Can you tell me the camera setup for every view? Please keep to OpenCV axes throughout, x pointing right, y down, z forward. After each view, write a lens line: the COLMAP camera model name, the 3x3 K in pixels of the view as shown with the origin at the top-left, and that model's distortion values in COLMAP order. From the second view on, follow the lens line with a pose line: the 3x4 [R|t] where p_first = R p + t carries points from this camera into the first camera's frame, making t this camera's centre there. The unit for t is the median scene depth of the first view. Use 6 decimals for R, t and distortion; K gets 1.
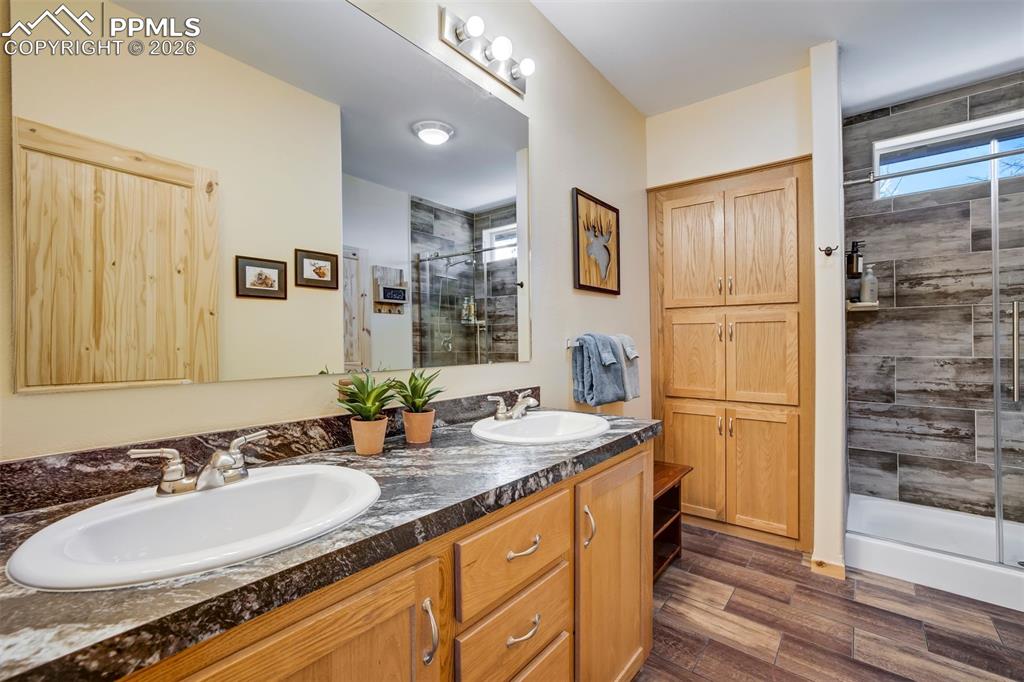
lens RADIAL K [[434.4, 0, 515.2], [0, 434.4, 337.8], [0, 0, 1]] dist [-0.028311, 0.012603]
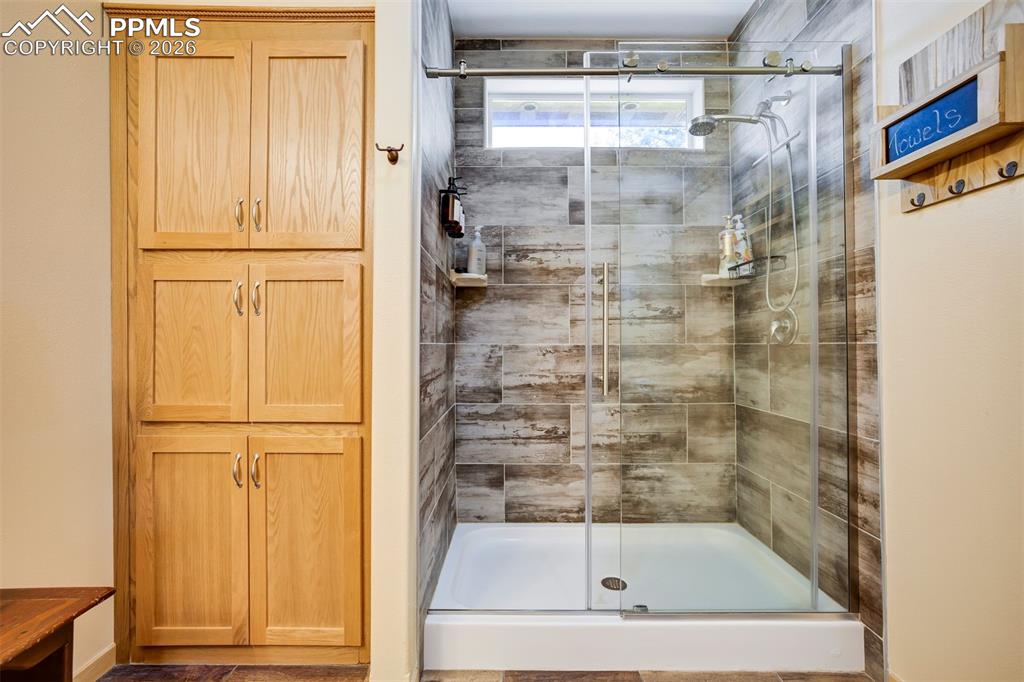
lens RADIAL K [[446.4, 0, 512.0], [0, 446.4, 338.6], [0, 0, 1]] dist [-0.033570, 0.016020]
pose [[0.777079, 0.010390, 0.629317, 0.388849], [-0.007353, 0.999945, -0.007429, 0.040084], [-0.629360, 0.001146, 0.777113, 0.350194]]
